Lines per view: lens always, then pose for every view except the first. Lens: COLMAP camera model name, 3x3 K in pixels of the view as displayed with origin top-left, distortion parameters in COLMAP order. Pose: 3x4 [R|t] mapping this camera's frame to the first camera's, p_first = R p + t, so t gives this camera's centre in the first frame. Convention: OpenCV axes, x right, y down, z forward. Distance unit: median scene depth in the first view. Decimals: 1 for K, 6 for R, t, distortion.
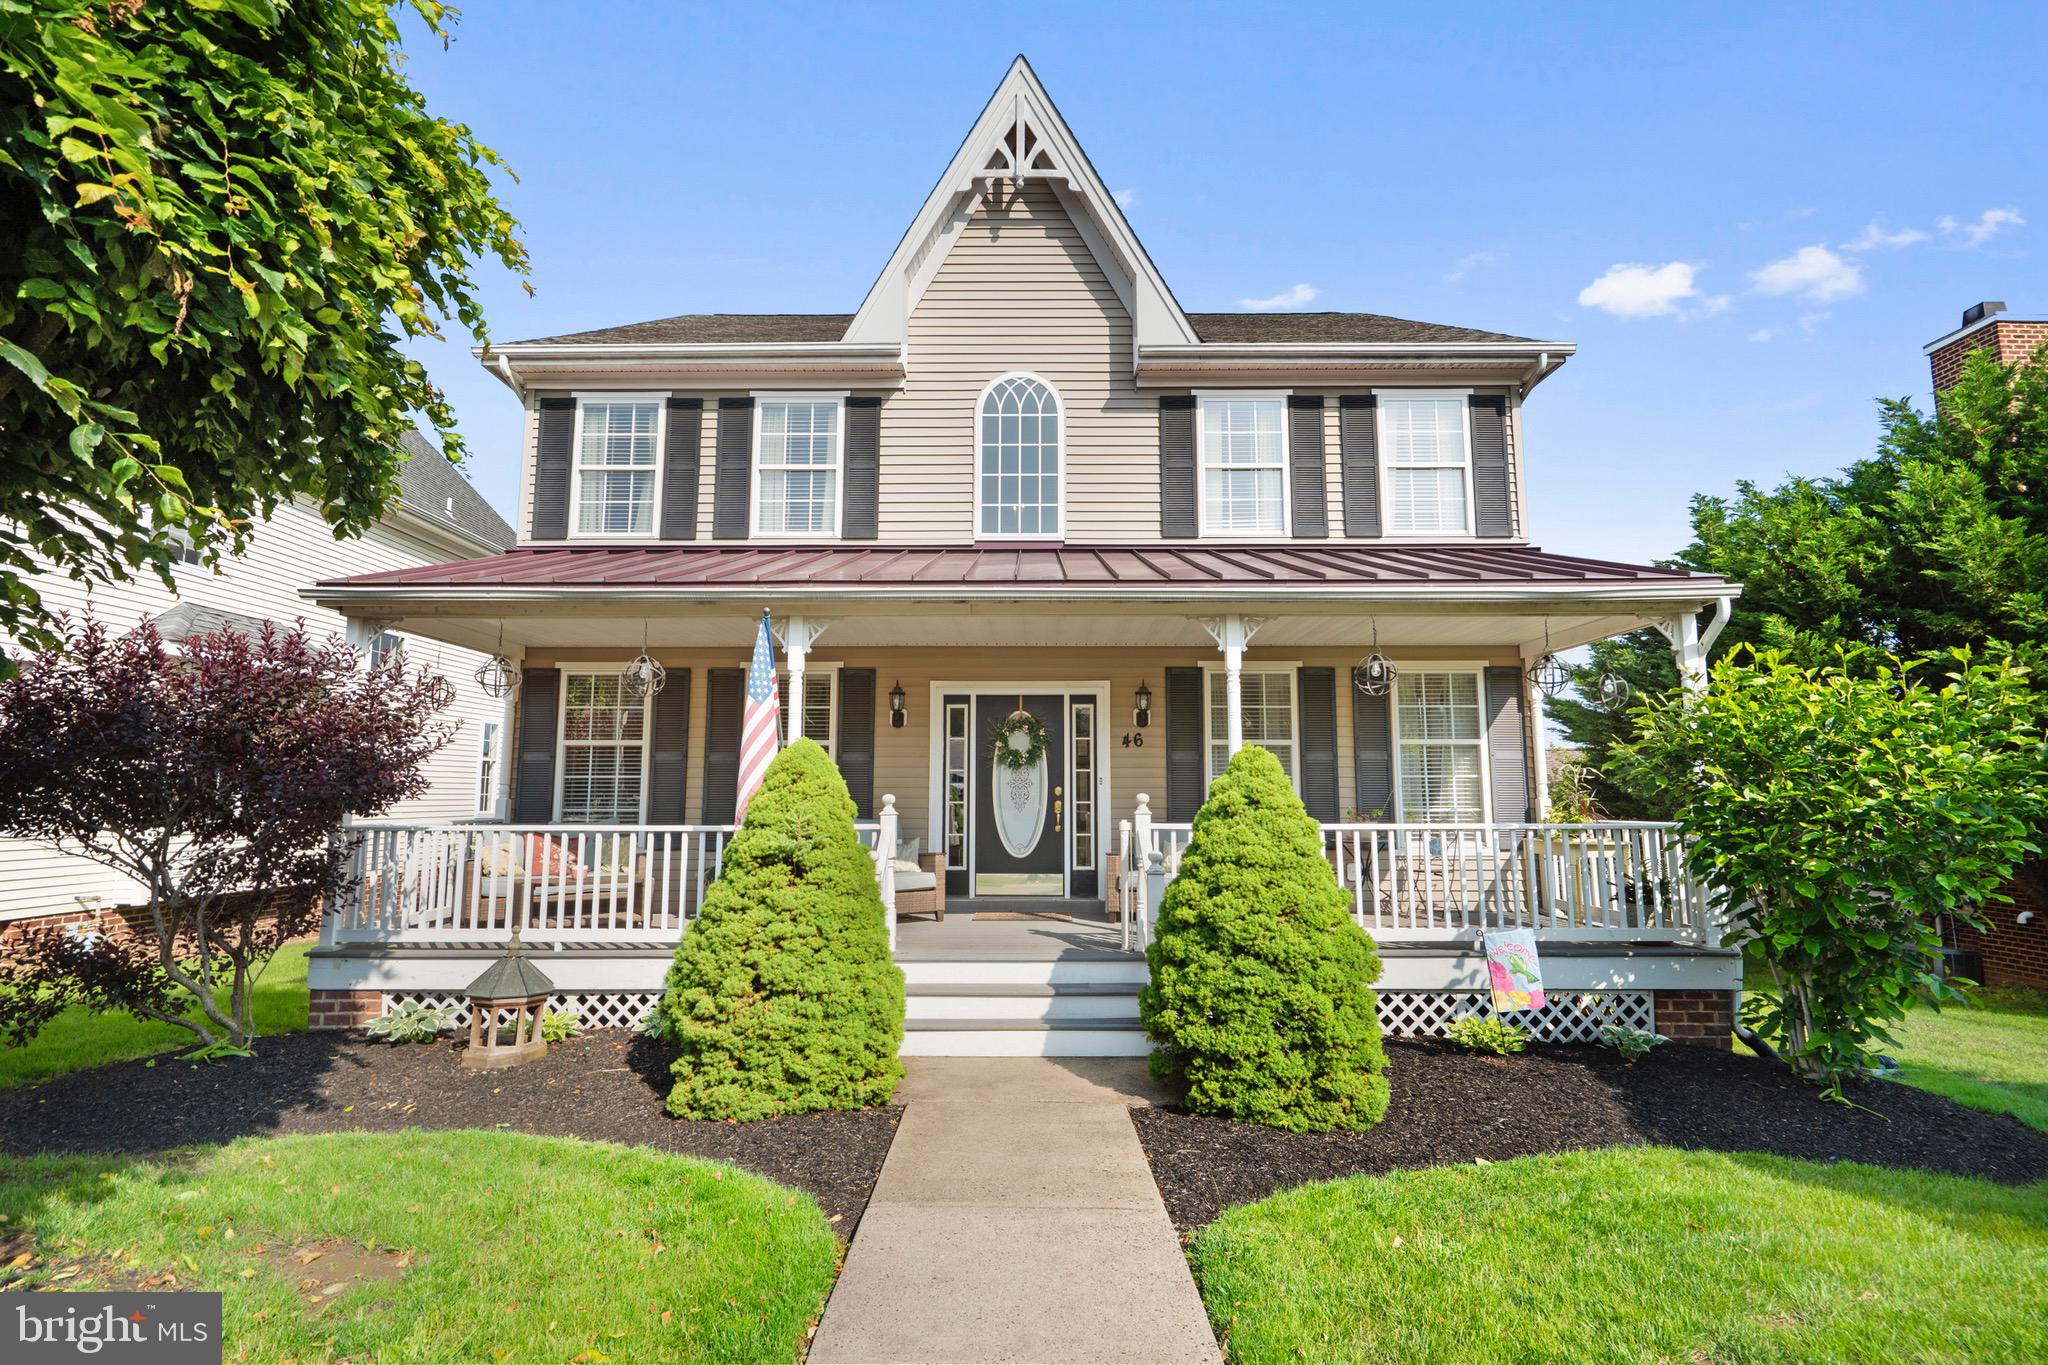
lens RADIAL K [[947.1, 0, 1019.8], [0, 947.1, 682.5], [0, 0, 1]] dist [-0.001283, -0.000154]
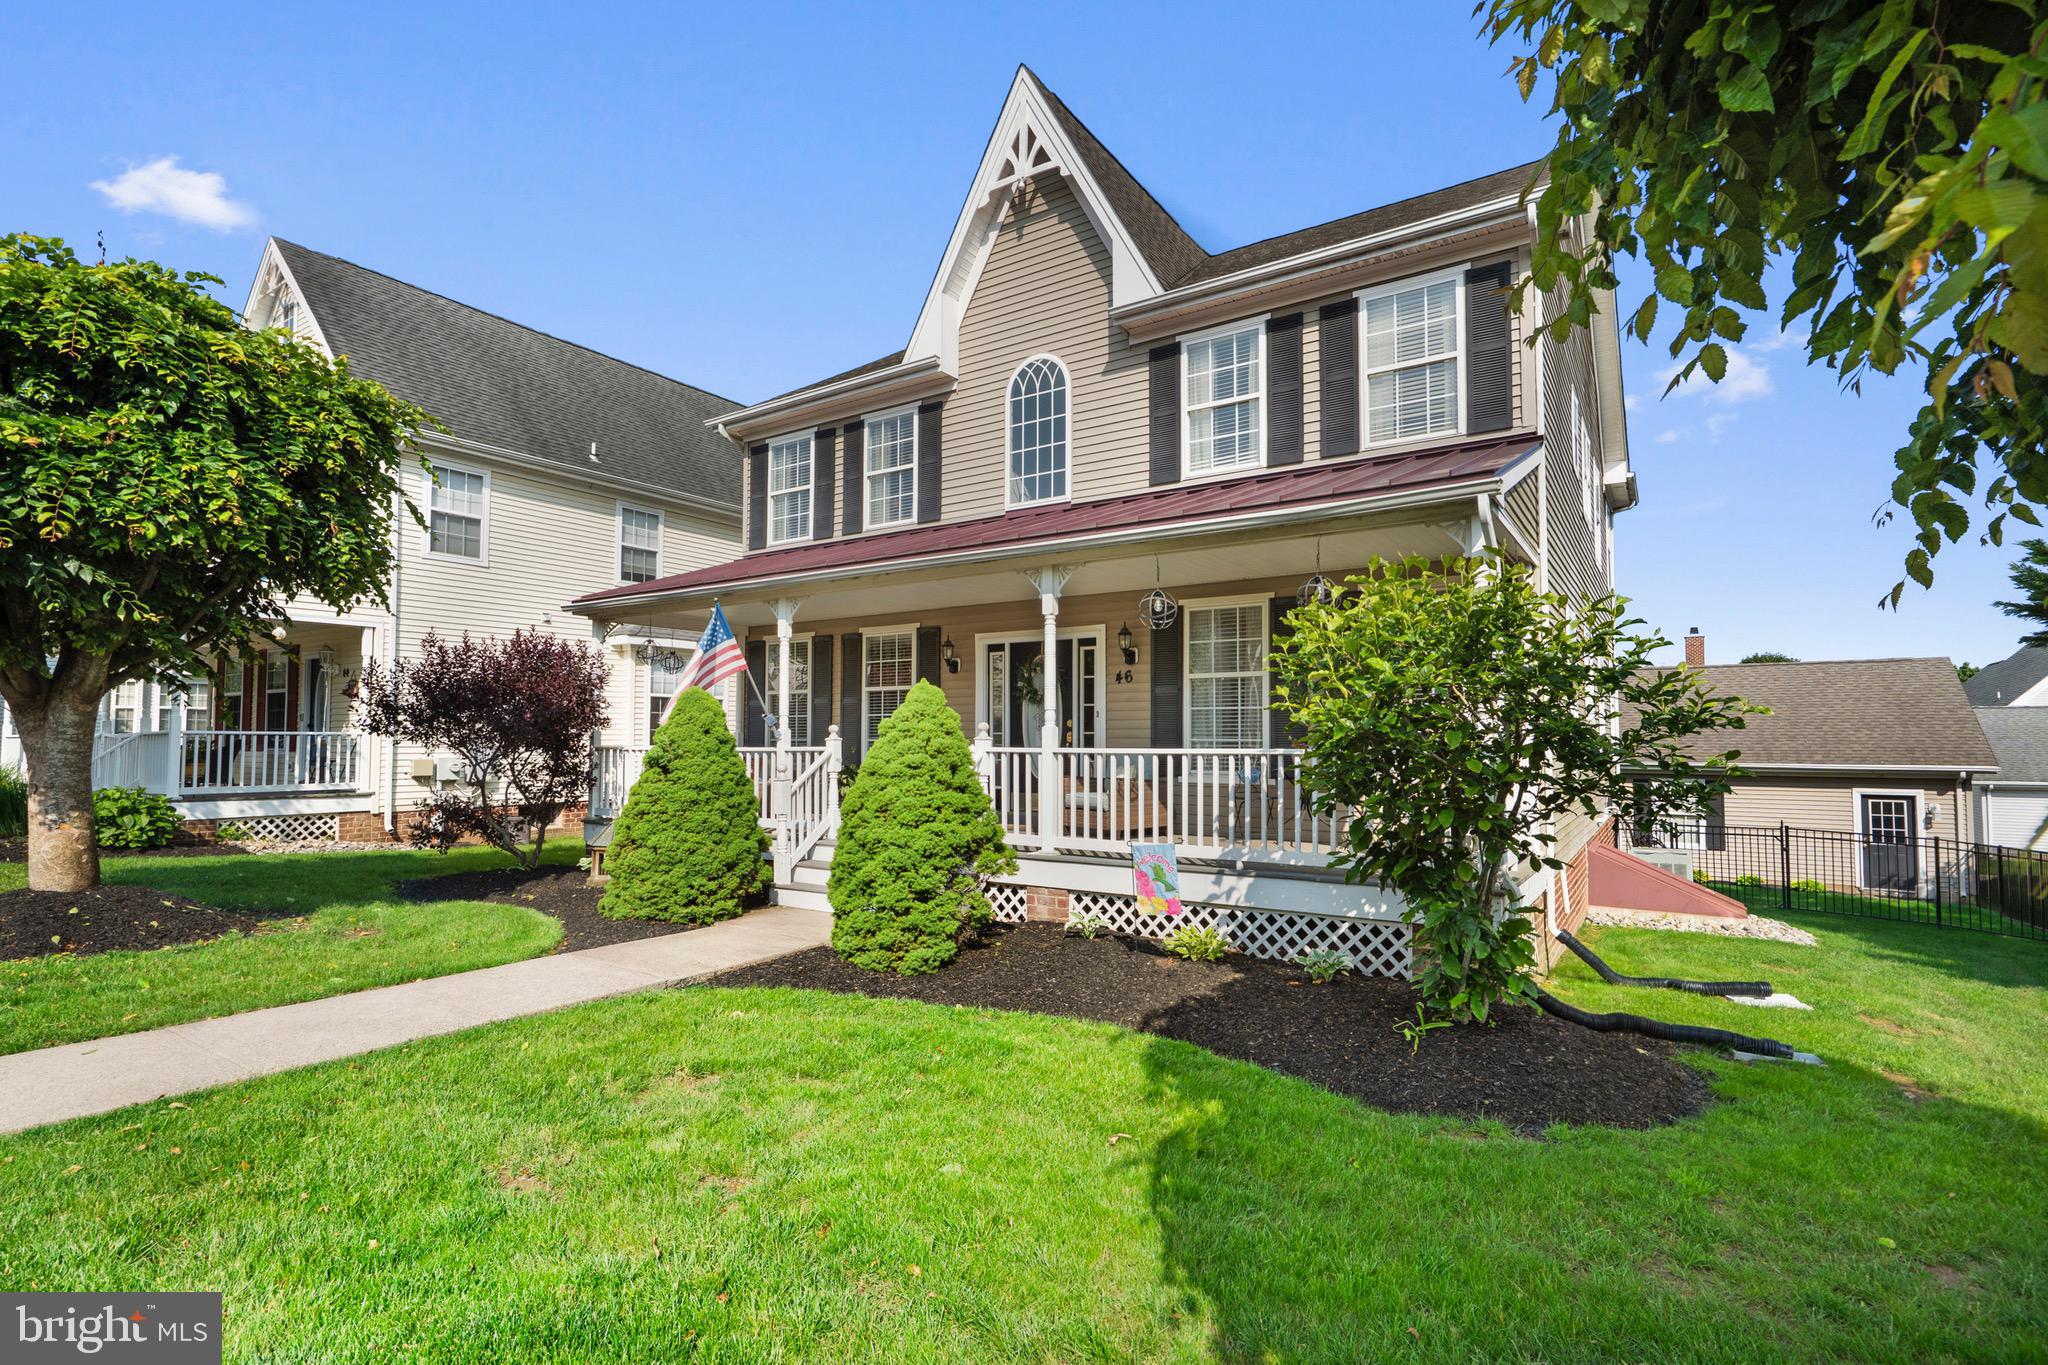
lens RADIAL K [[947.1, 0, 1022.5], [0, 947.1, 694.0], [0, 0, 1]] dist [-0.001283, -0.000154]
pose [[0.842146, -0.025690, -0.538637, 0.593166], [0.066121, 0.996247, 0.055864, 0.011190], [0.535180, -0.082661, 0.840684, 0.007312]]
